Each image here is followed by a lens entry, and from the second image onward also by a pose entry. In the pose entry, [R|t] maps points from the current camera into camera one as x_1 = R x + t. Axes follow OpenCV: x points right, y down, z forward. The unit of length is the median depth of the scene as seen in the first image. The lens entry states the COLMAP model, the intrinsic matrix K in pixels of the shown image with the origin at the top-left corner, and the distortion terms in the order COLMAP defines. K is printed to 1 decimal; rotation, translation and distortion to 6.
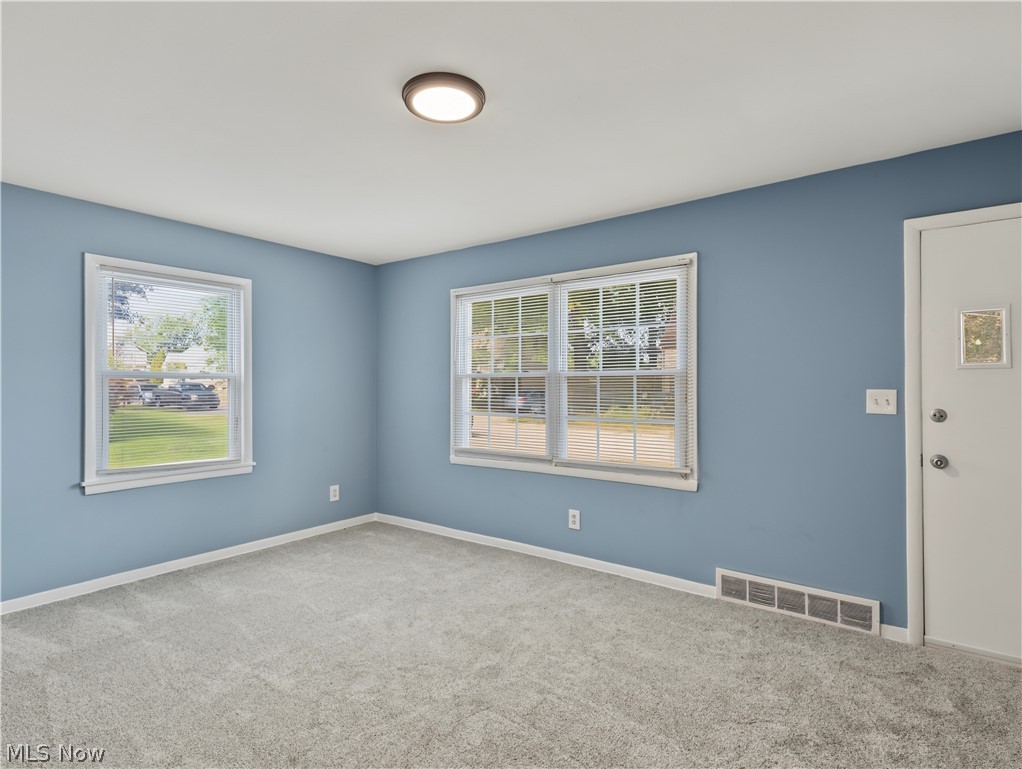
lens RADIAL K [[531.3, 0, 511.0], [0, 531.3, 384.5], [0, 0, 1]] dist [-0.000816, -0.000200]
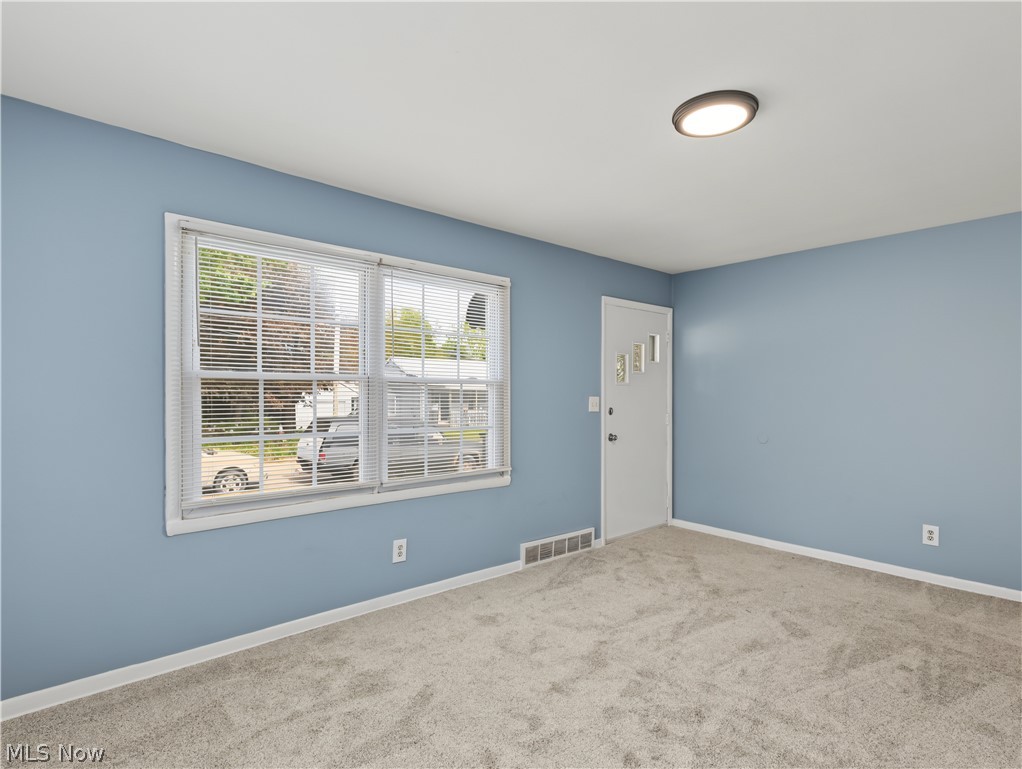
lens RADIAL K [[530.4, 0, 508.8], [0, 530.4, 403.4], [0, 0, 1]] dist [-0.000560, -0.000161]
pose [[0.209251, -0.013147, 0.977774, -0.570325], [-0.003746, 0.999892, 0.014246, 0.004816], [-0.977855, -0.006644, 0.209179, 0.555296]]
